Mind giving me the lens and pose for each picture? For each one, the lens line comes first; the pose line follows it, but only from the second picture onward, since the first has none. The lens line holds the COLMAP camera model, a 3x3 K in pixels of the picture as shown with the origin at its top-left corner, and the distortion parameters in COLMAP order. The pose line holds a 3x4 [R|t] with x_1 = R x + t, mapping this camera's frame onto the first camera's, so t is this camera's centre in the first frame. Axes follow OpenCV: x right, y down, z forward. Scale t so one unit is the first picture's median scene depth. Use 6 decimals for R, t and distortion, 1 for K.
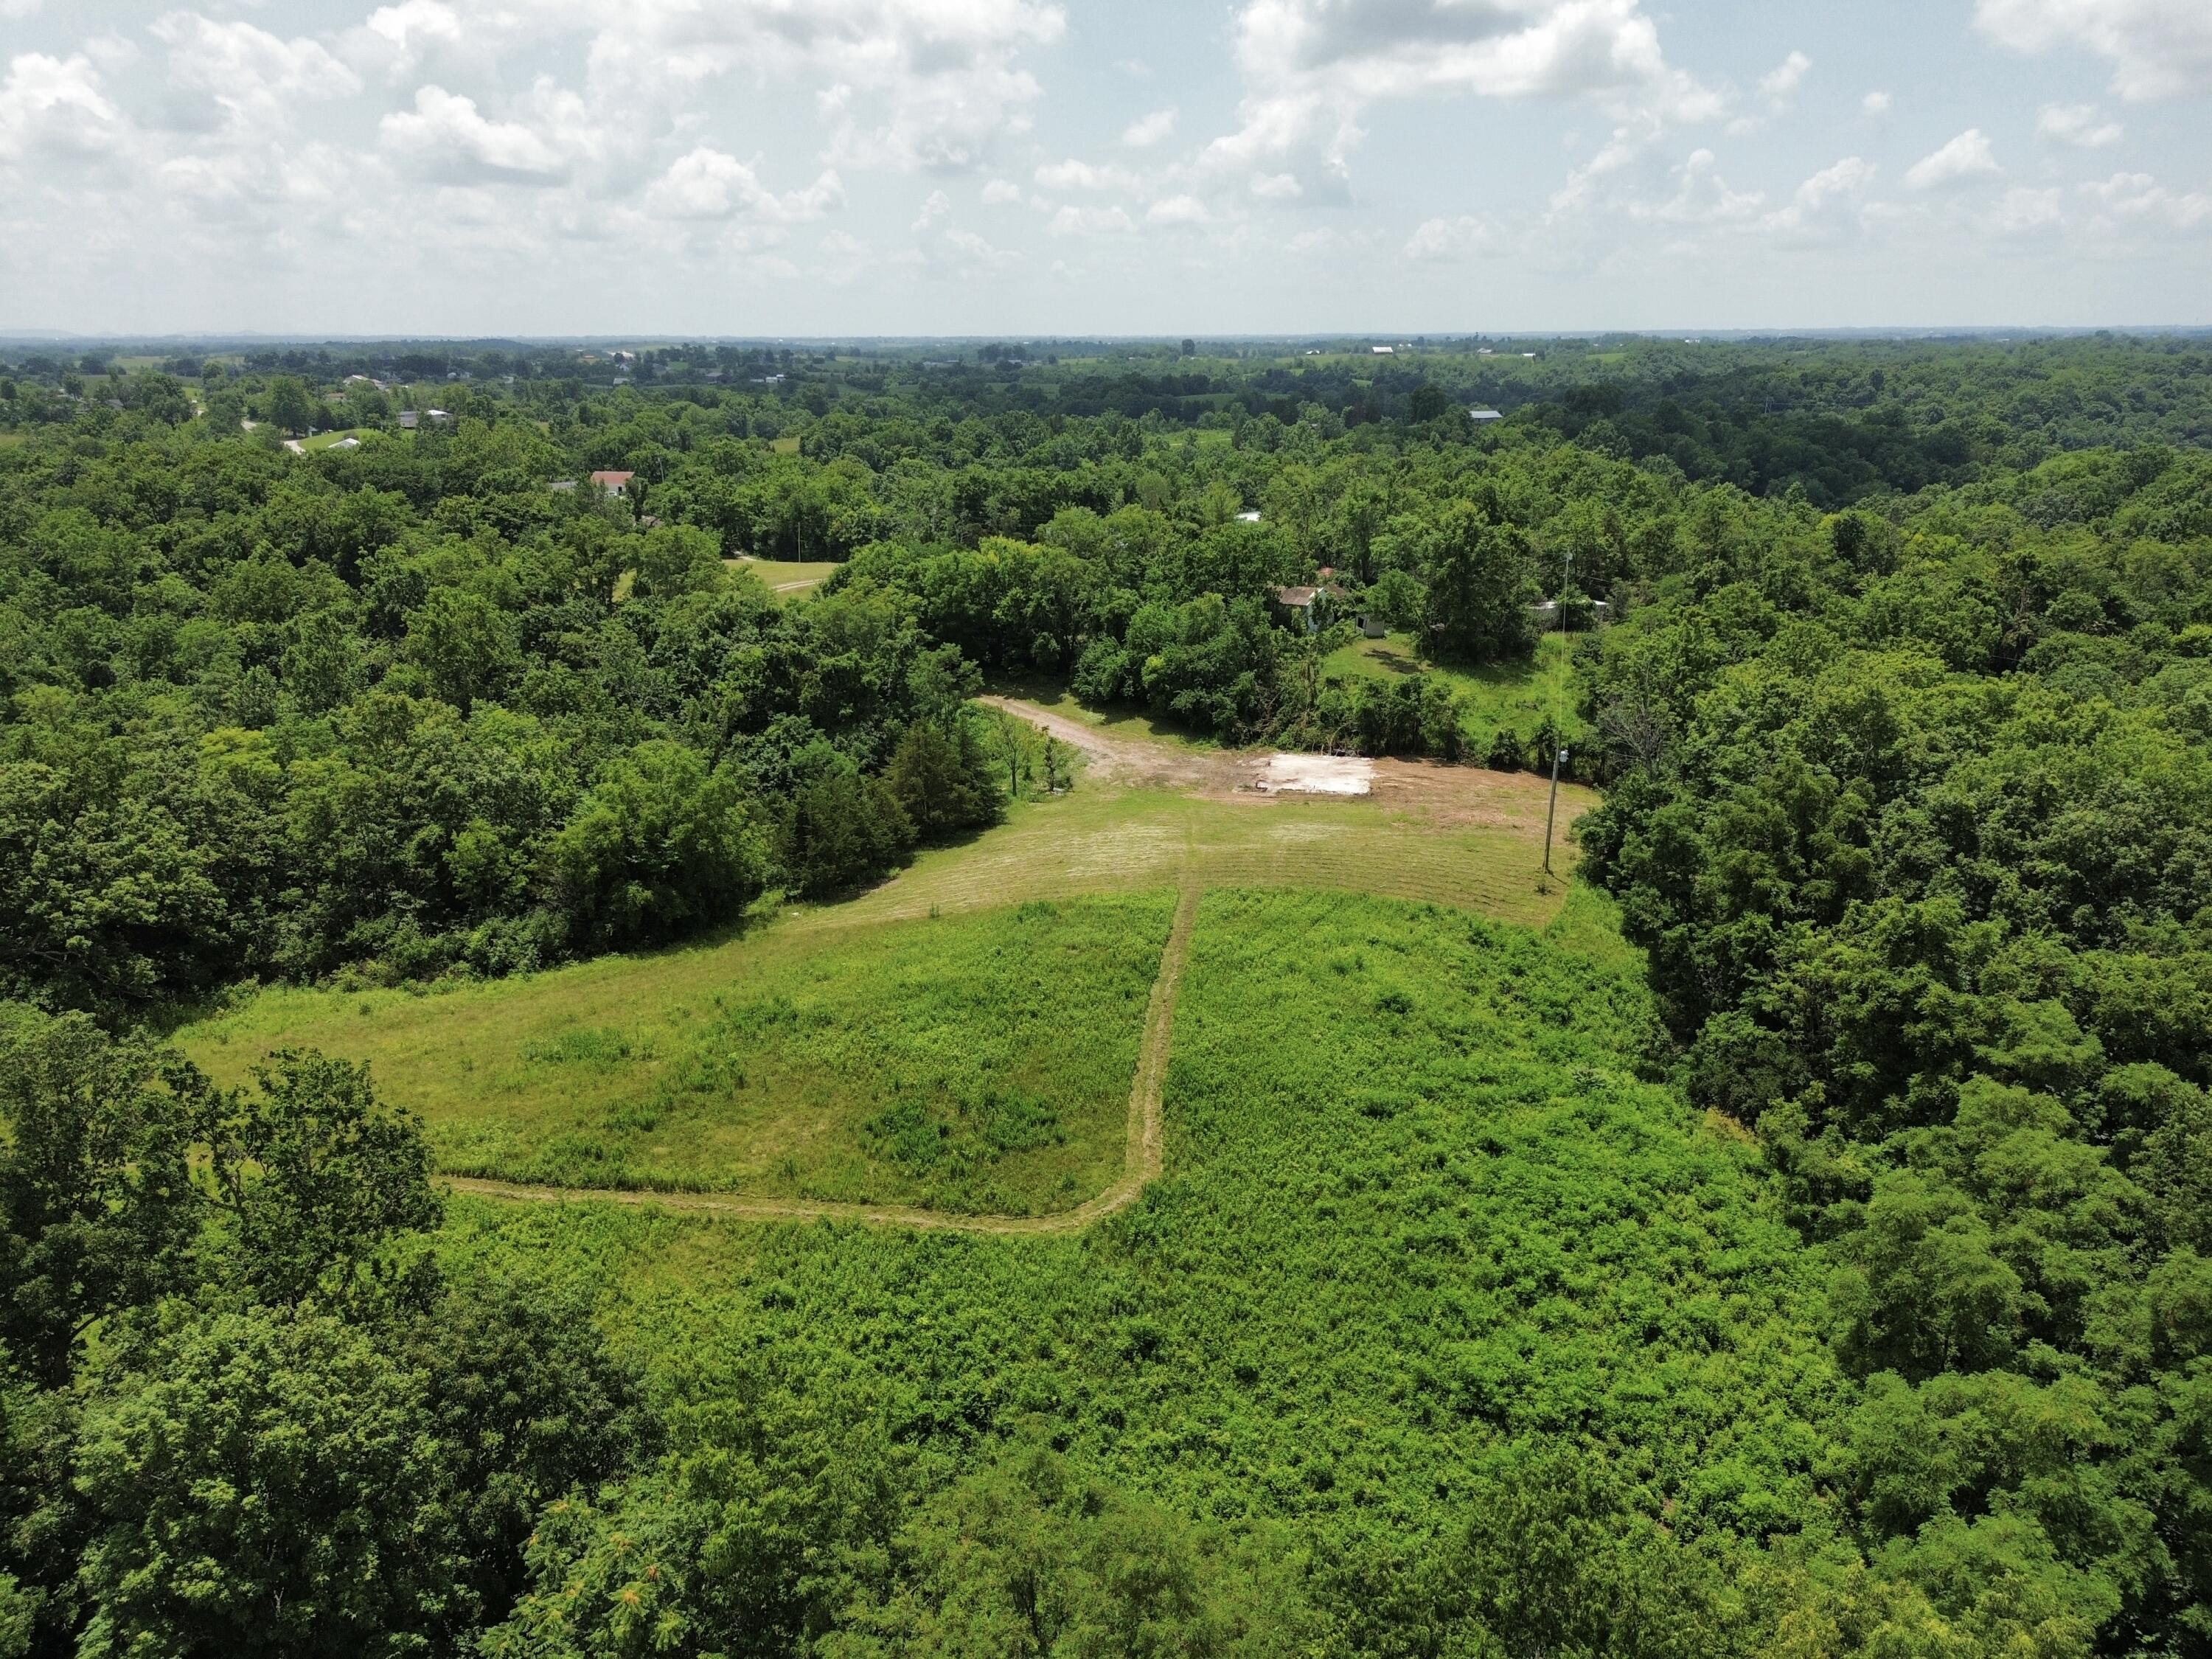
lens RADIAL K [[1547.6, 0, 1102.4], [0, 1547.6, 824.3], [0, 0, 1]] dist [0.060035, -0.051857]
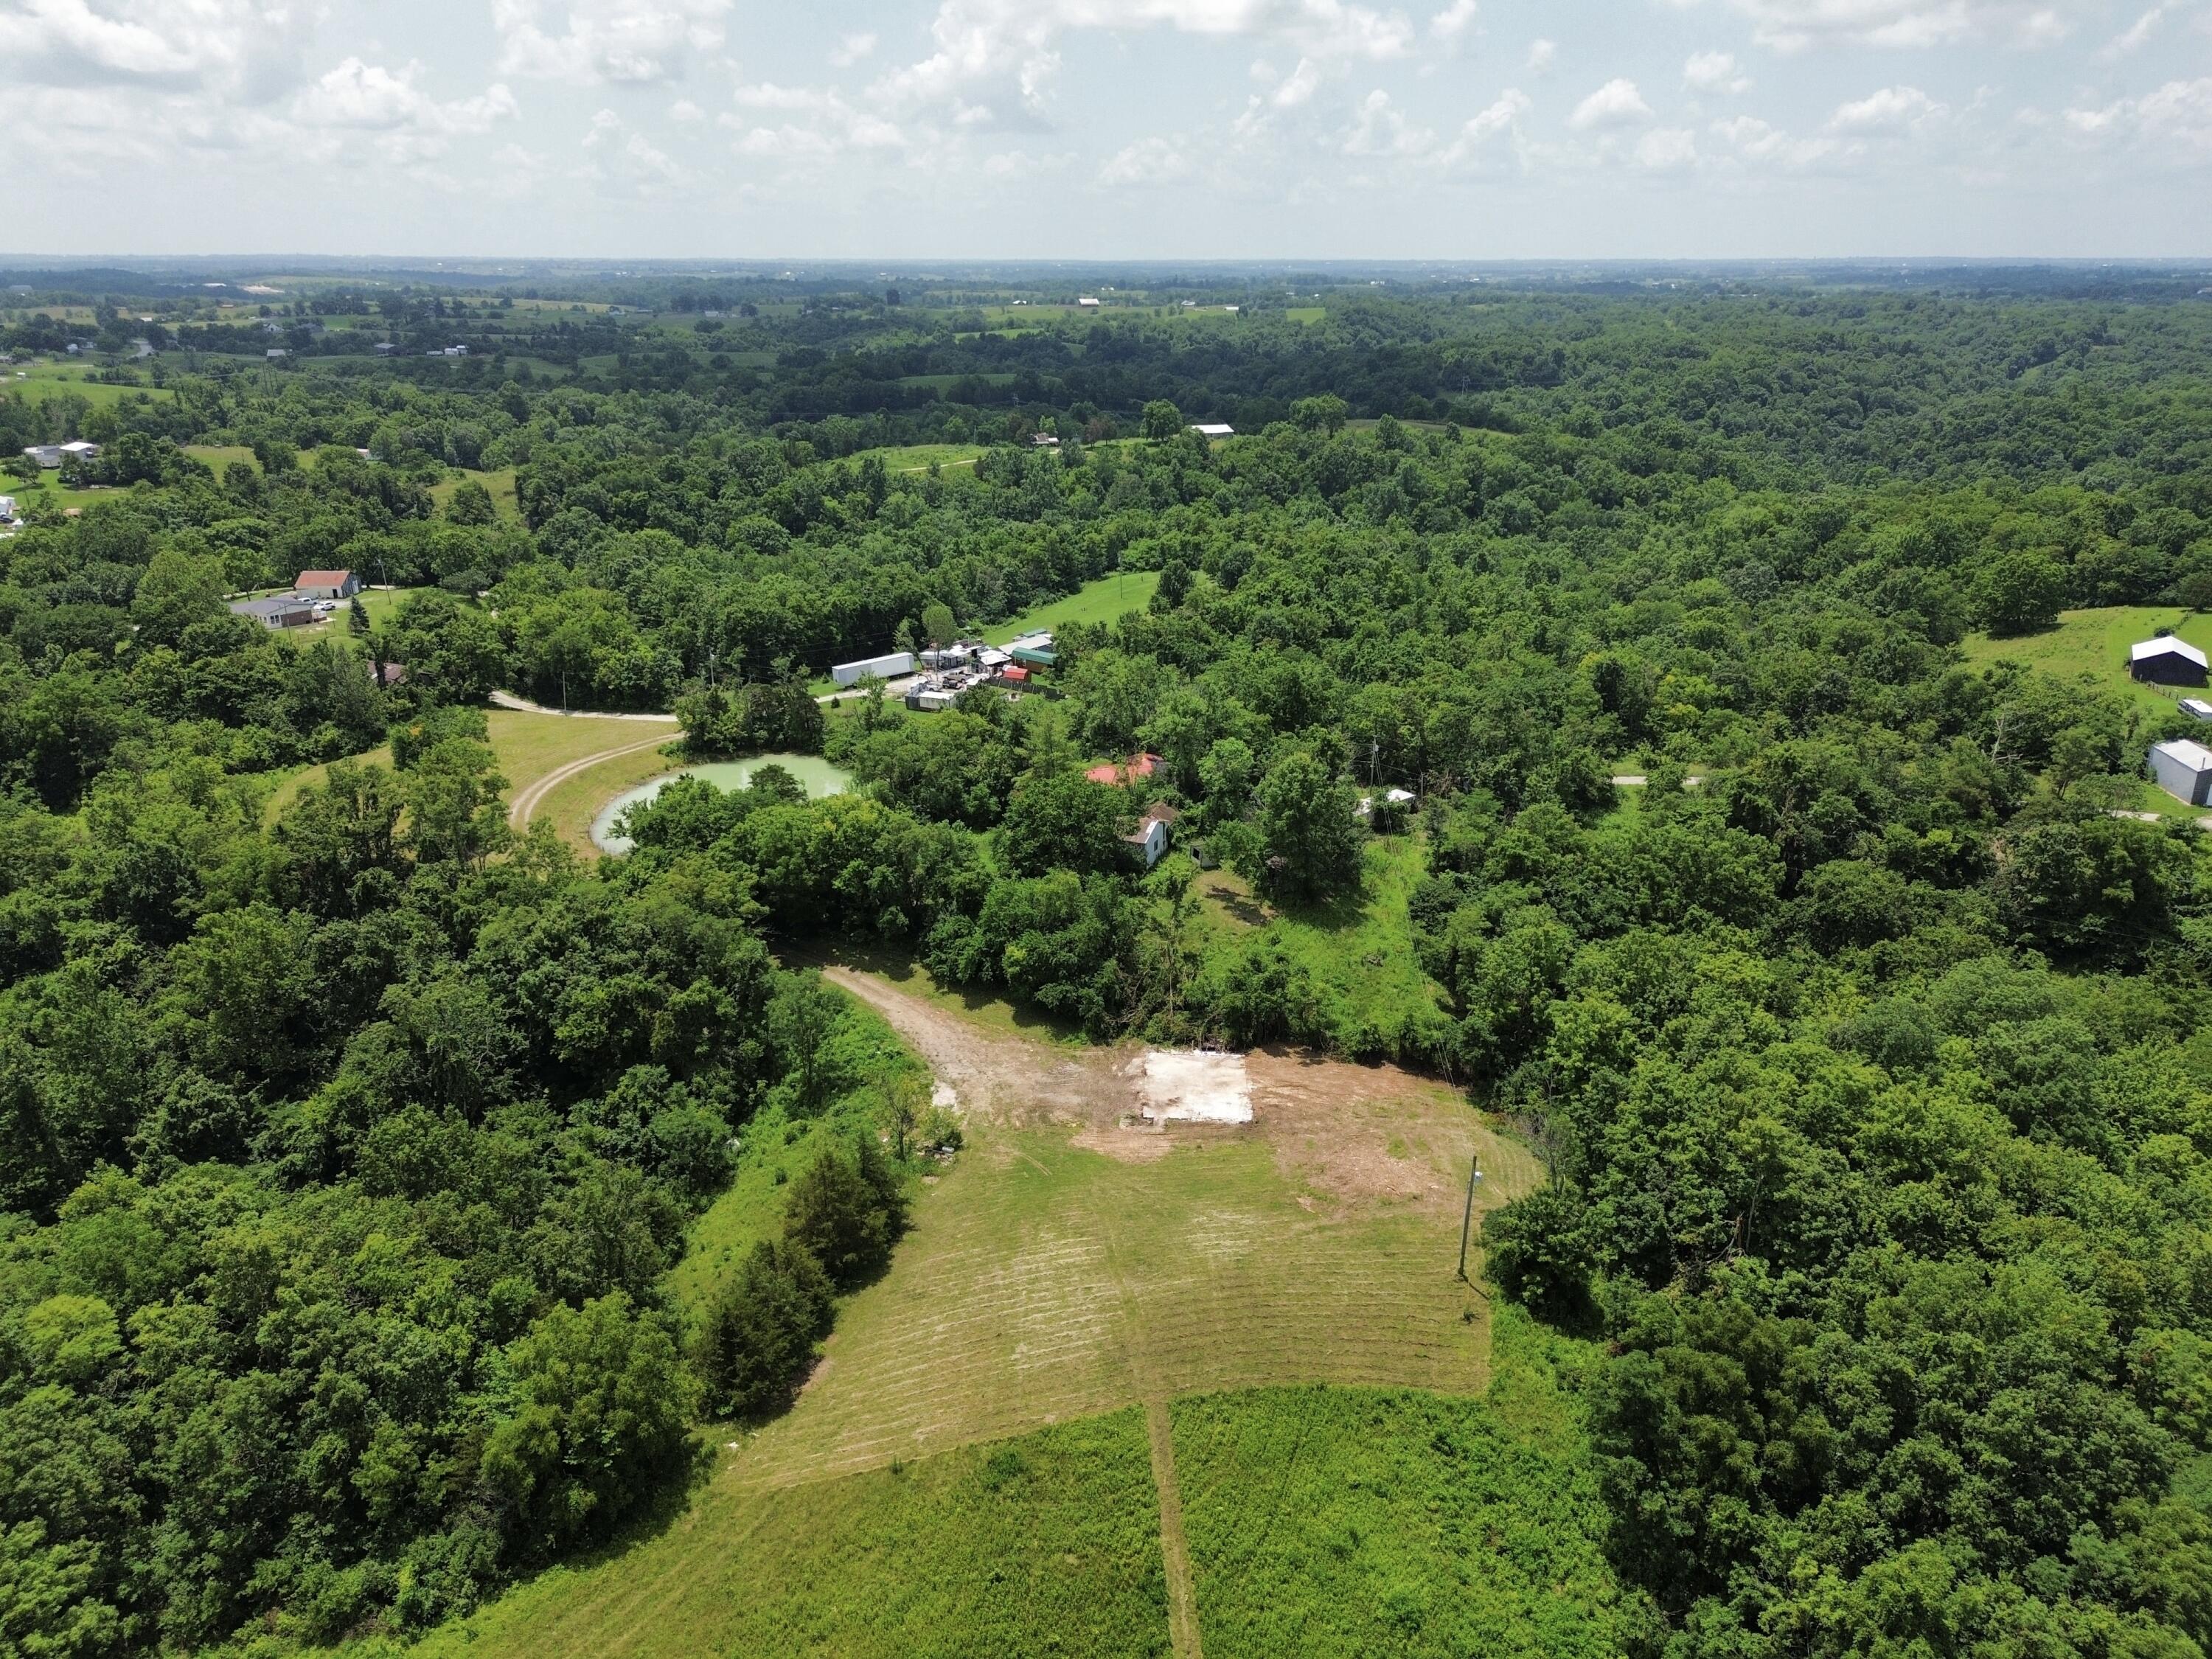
lens RADIAL K [[1547.6, 0, 1101.7], [0, 1547.6, 830.1], [0, 0, 1]] dist [0.060035, -0.051857]
pose [[0.983161, -0.056958, 0.173636, -0.079678], [0.048883, 0.997530, 0.050437, -0.232175], [-0.176080, -0.041099, 0.983517, 0.024531]]
